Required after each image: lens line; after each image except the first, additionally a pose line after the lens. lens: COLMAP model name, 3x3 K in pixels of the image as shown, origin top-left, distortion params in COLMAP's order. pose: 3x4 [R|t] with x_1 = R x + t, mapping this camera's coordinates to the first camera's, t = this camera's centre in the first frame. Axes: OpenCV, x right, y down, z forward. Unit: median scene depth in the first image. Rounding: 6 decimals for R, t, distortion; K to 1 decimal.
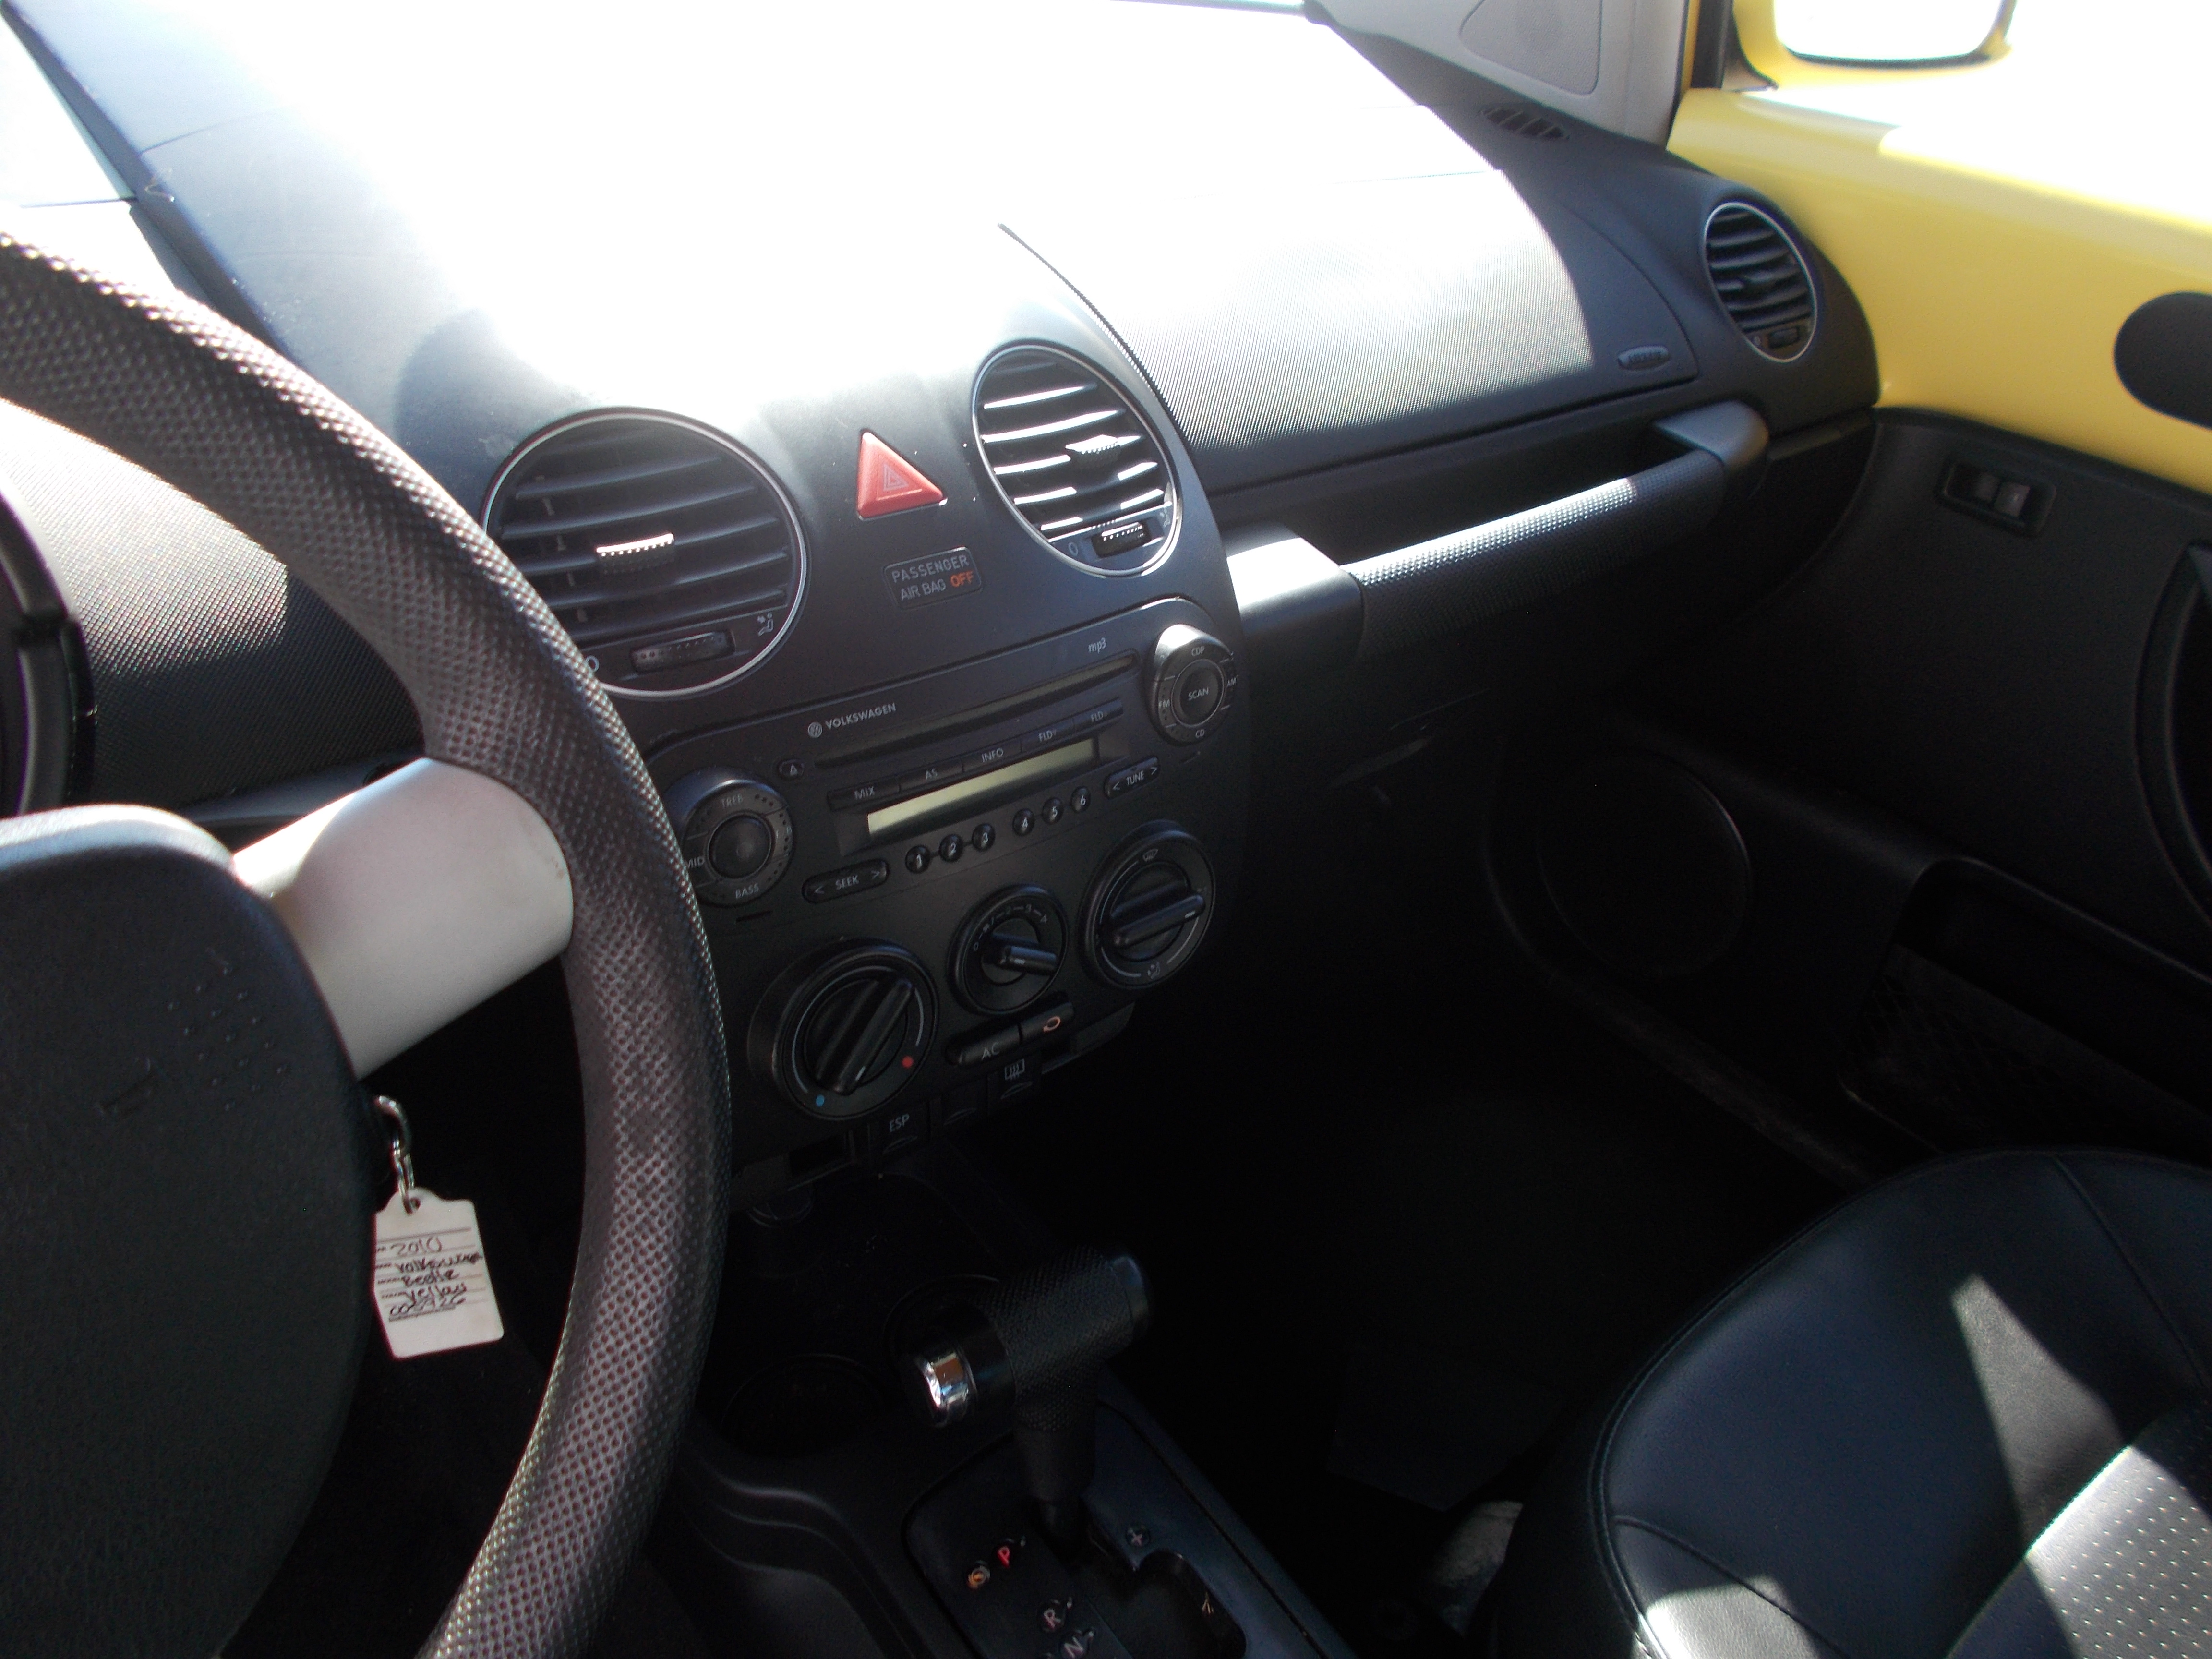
lens RADIAL K [[1709.4, 0, 1115.4], [0, 1709.4, 832.7], [0, 0, 1]] dist [-0.003279, 0.004661]
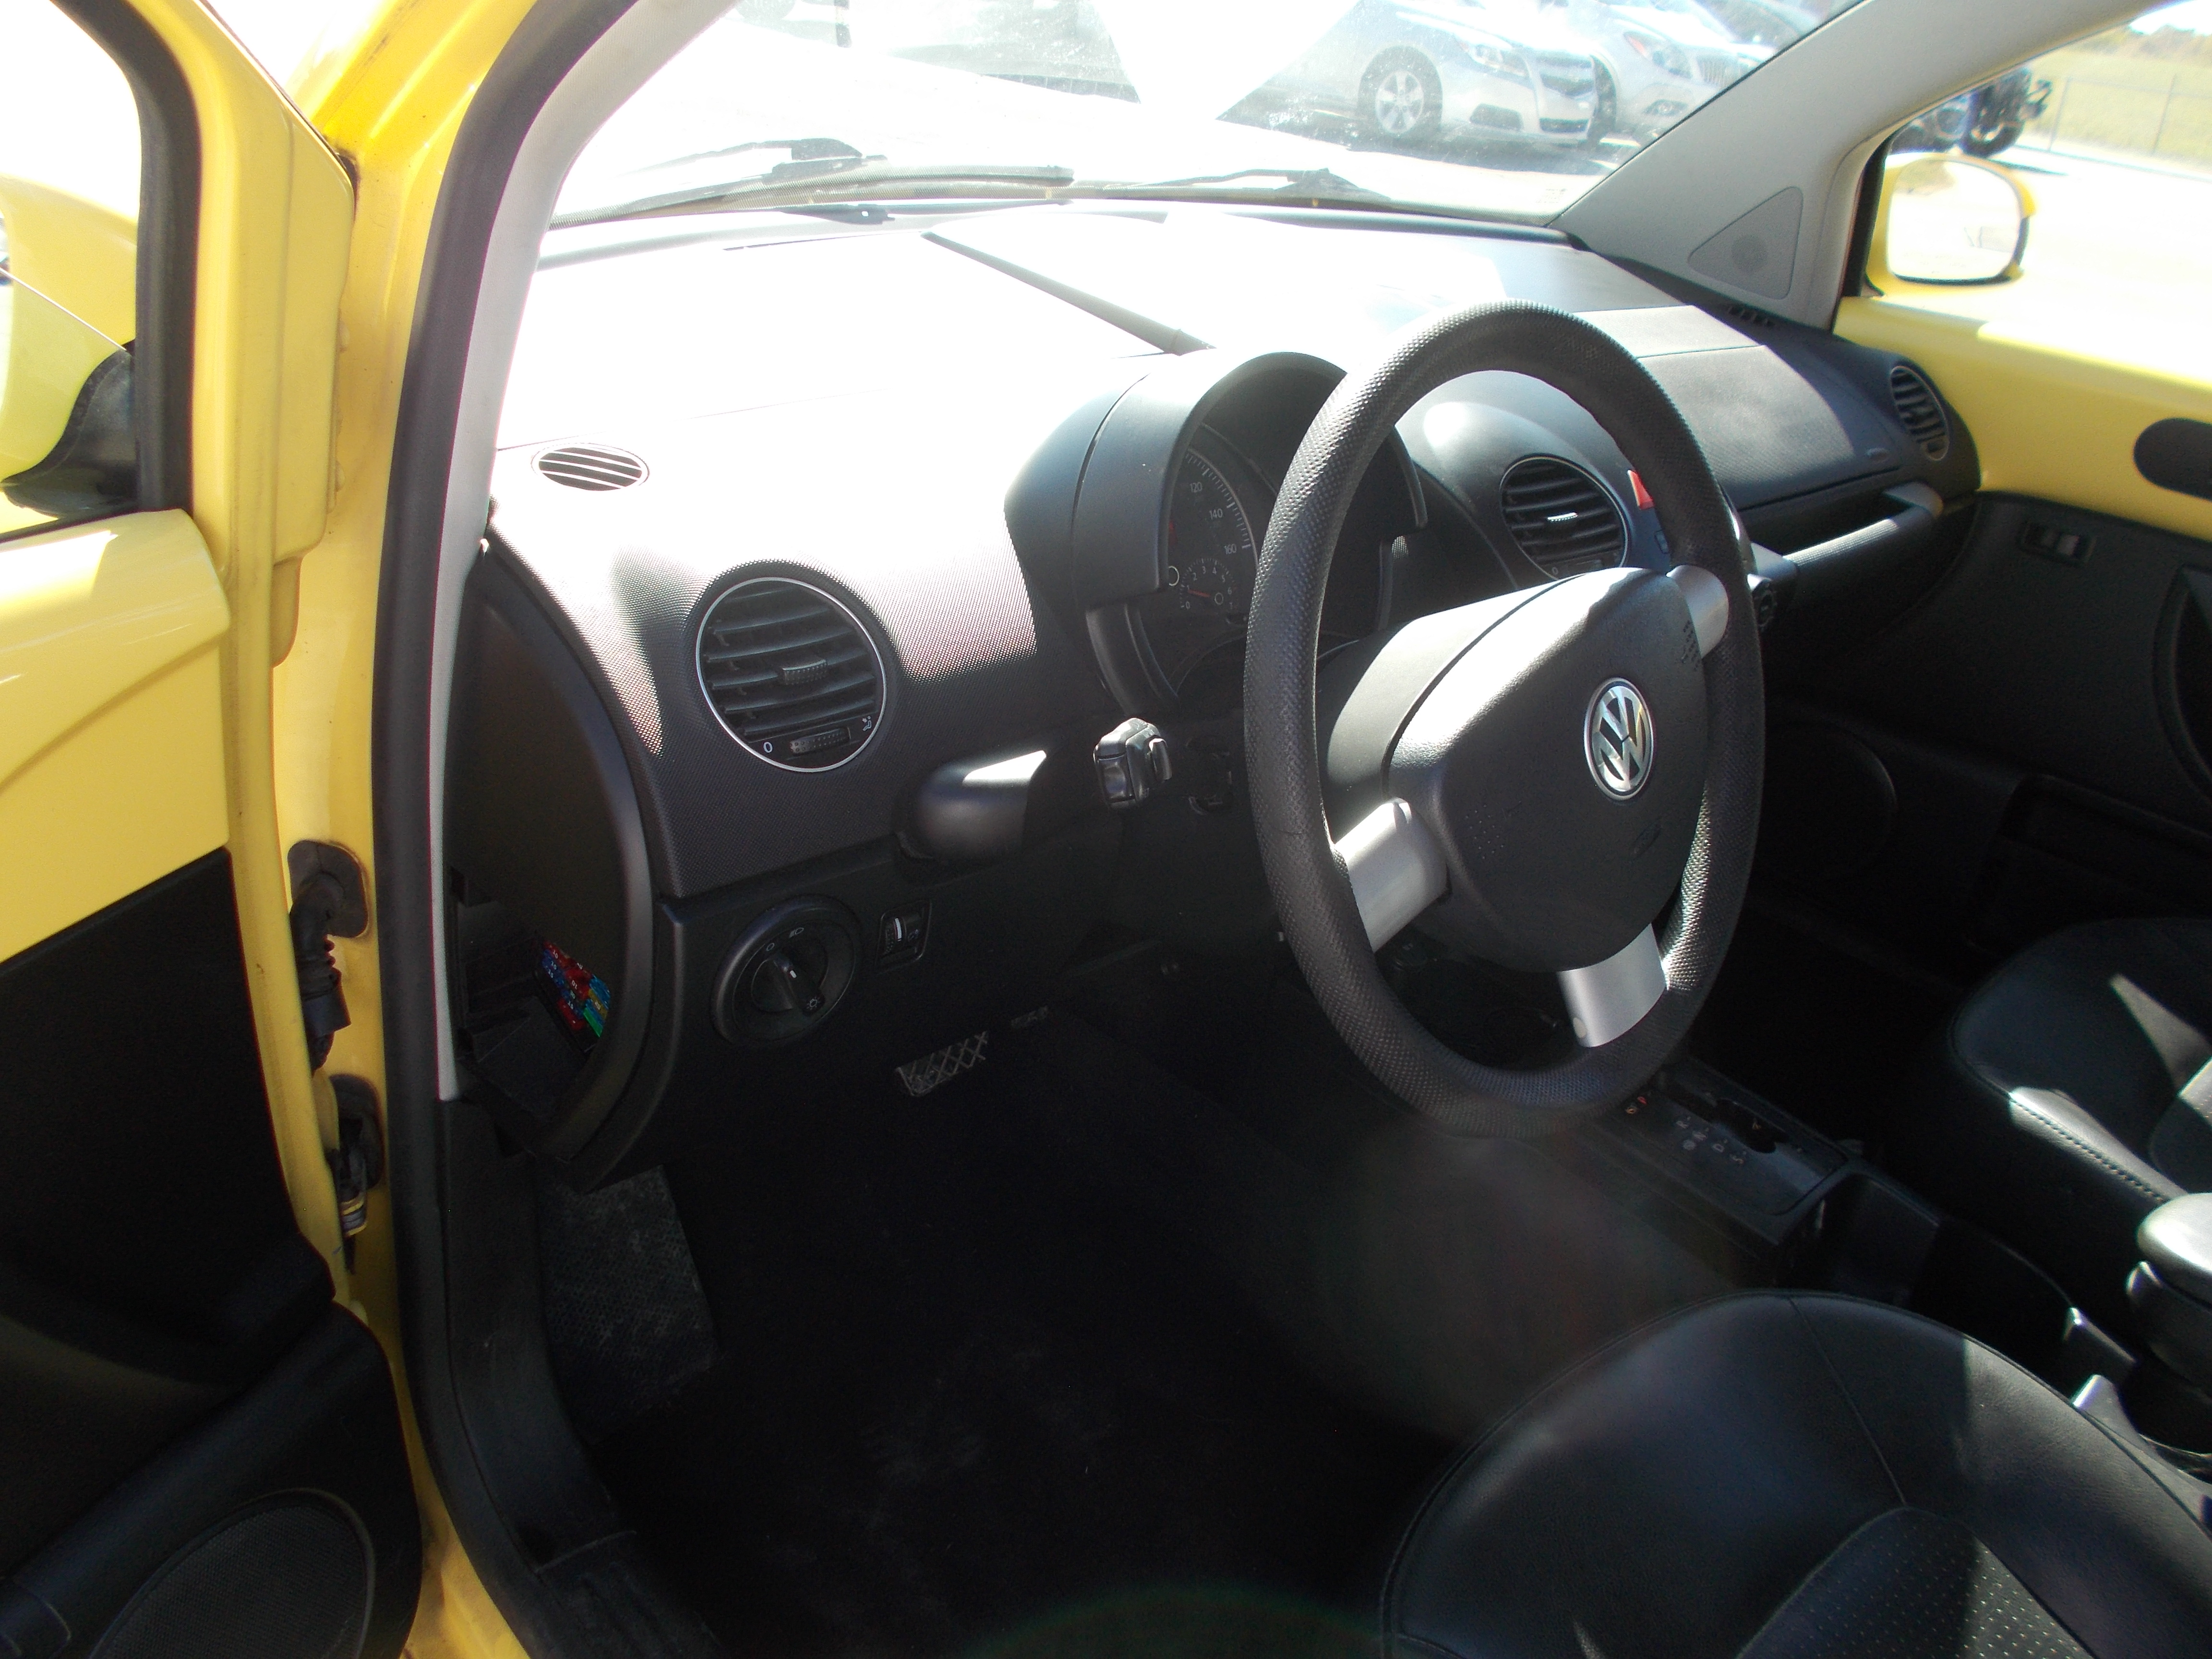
lens RADIAL K [[1708.5, 0, 1129.1], [0, 1708.5, 823.3], [0, 0, 1]] dist [0.056888, -0.069246]
pose [[0.994636, -0.014135, 0.102464, -0.545152], [0.023830, 0.995285, -0.094020, 0.205649], [-0.100652, 0.095958, 0.990283, -0.521809]]
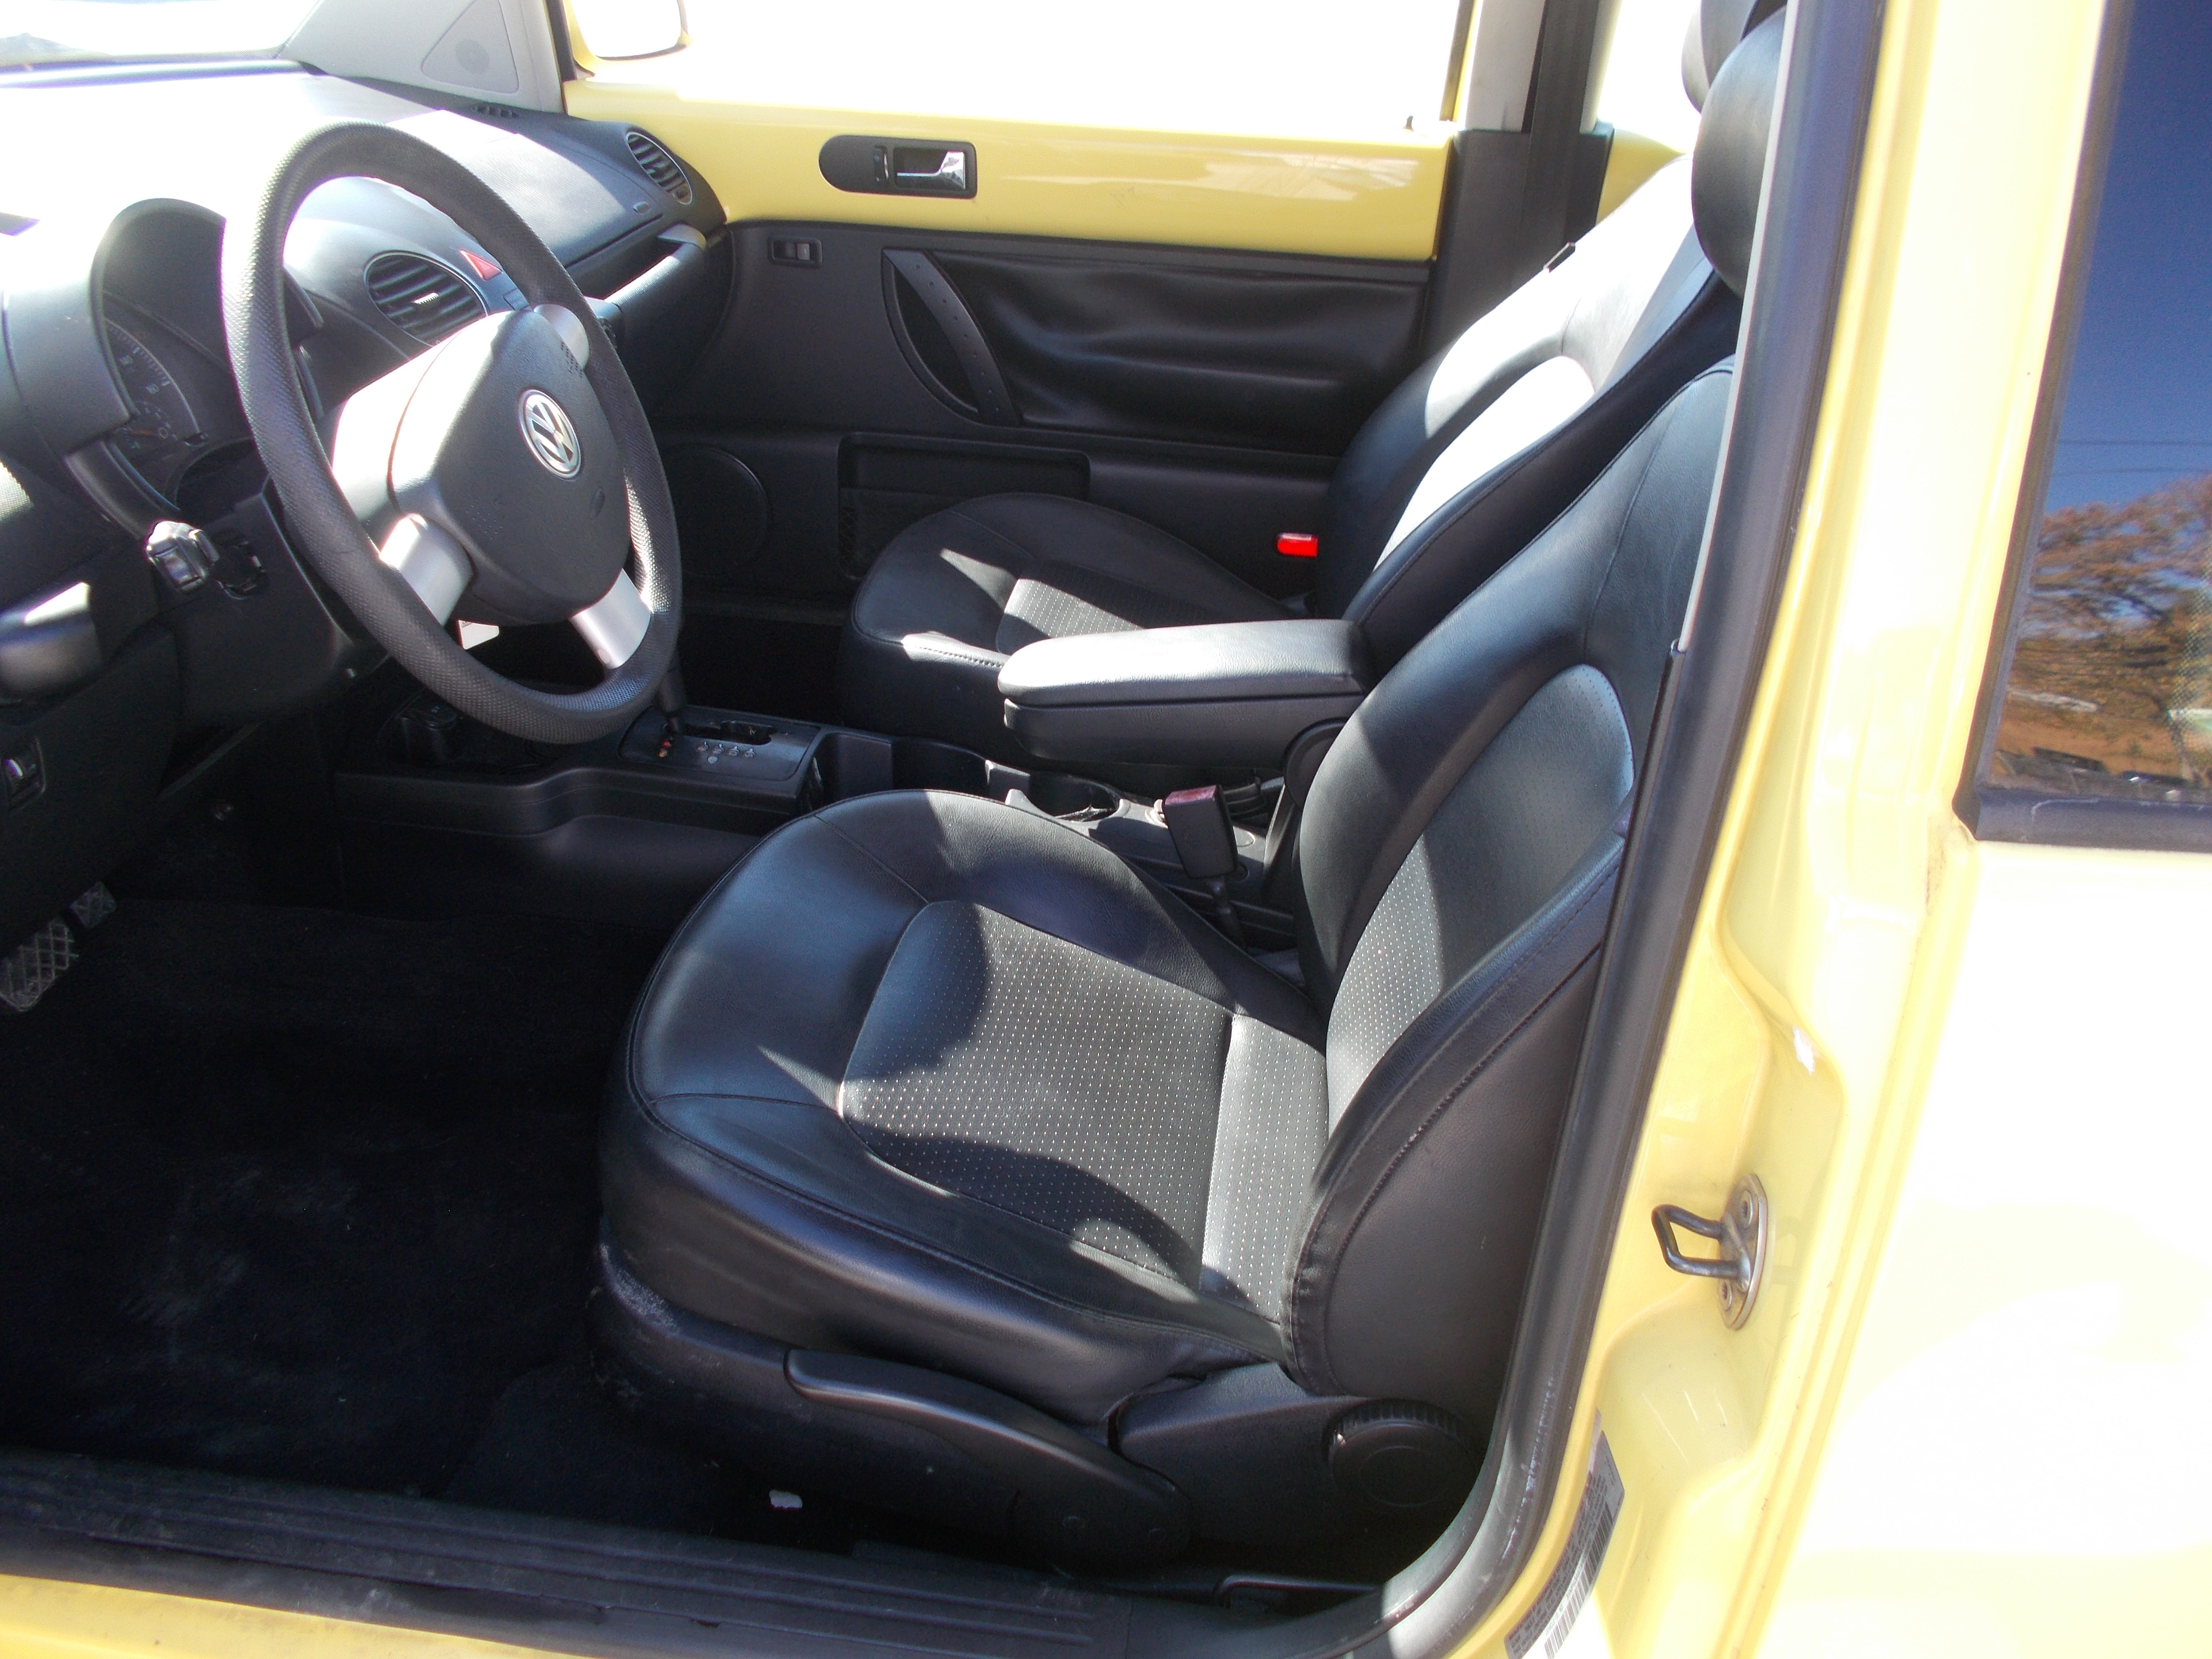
lens RADIAL K [[1709.4, 0, 1115.4], [0, 1709.4, 832.7], [0, 0, 1]] dist [-0.003279, 0.004661]
pose [[0.707473, -0.391036, 0.588704, -0.718785], [0.391253, 0.910397, 0.134528, 0.322589], [-0.588560, 0.135157, 0.797076, -0.796211]]
